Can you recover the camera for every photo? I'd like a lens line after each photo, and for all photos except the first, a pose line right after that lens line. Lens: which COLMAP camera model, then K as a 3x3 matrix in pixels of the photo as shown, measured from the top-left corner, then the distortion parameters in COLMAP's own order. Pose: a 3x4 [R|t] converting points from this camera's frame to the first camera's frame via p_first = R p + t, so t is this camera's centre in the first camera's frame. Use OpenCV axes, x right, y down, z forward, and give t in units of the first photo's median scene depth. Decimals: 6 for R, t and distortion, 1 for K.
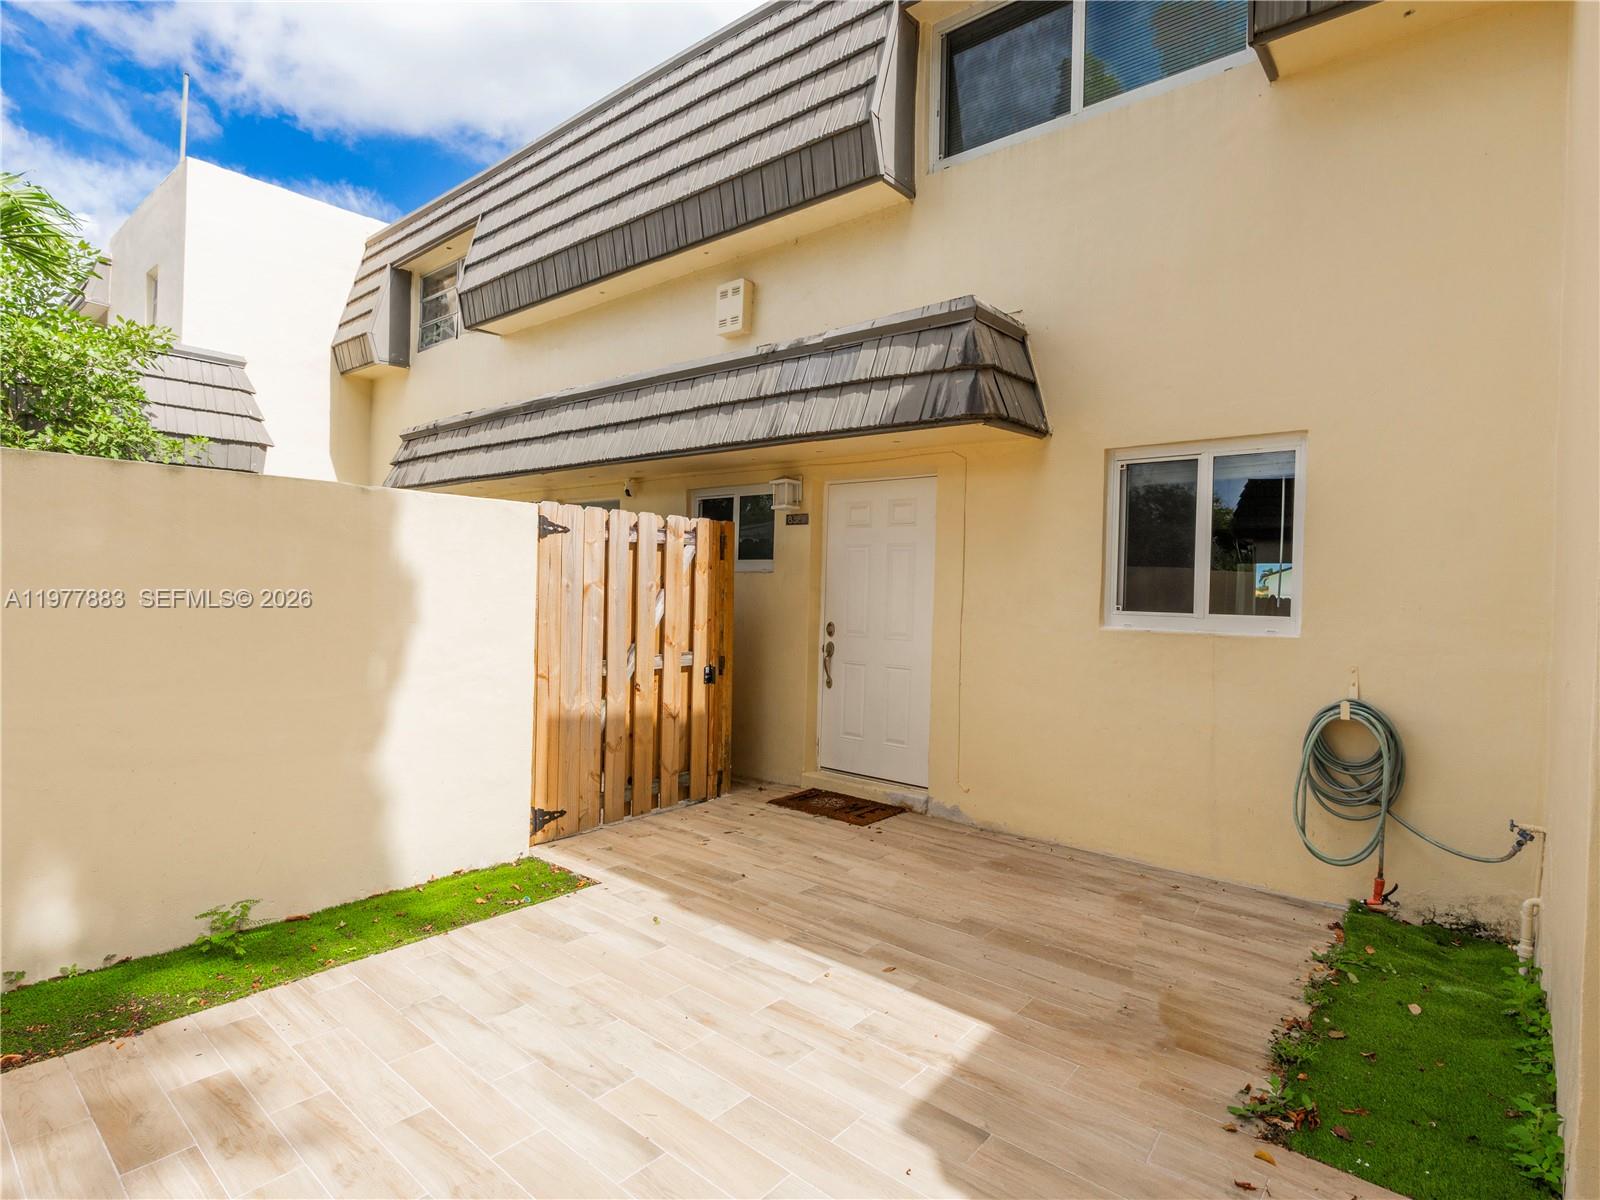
lens RADIAL K [[827.6, 0, 800.5], [0, 827.6, 596.3], [0, 0, 1]] dist [-0.005779, 0.000658]
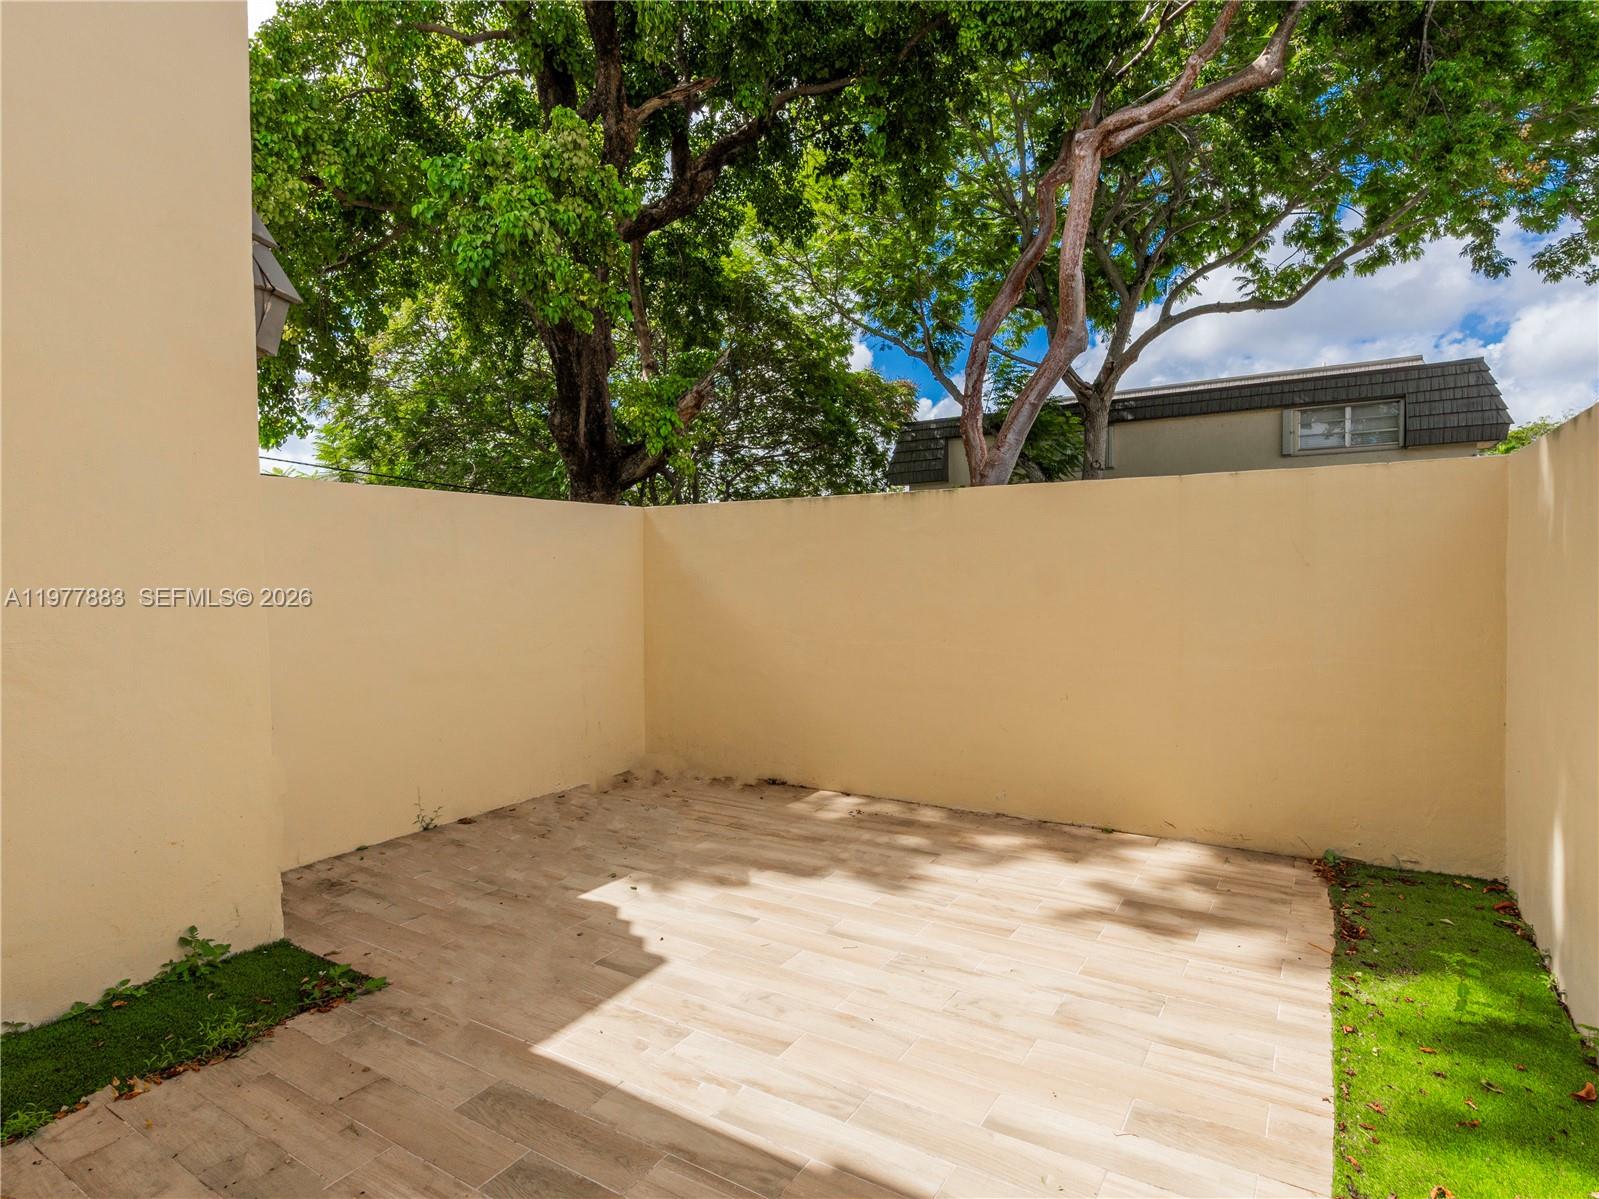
lens RADIAL K [[827.1, 0, 800.0], [0, 827.1, 595.8], [0, 0, 1]] dist [-0.005779, 0.000658]
pose [[-0.988574, -0.002187, -0.150723, 0.082685], [-0.009578, 0.998785, 0.048331, -0.007256], [0.150434, 0.049222, -0.987394, 1.890592]]
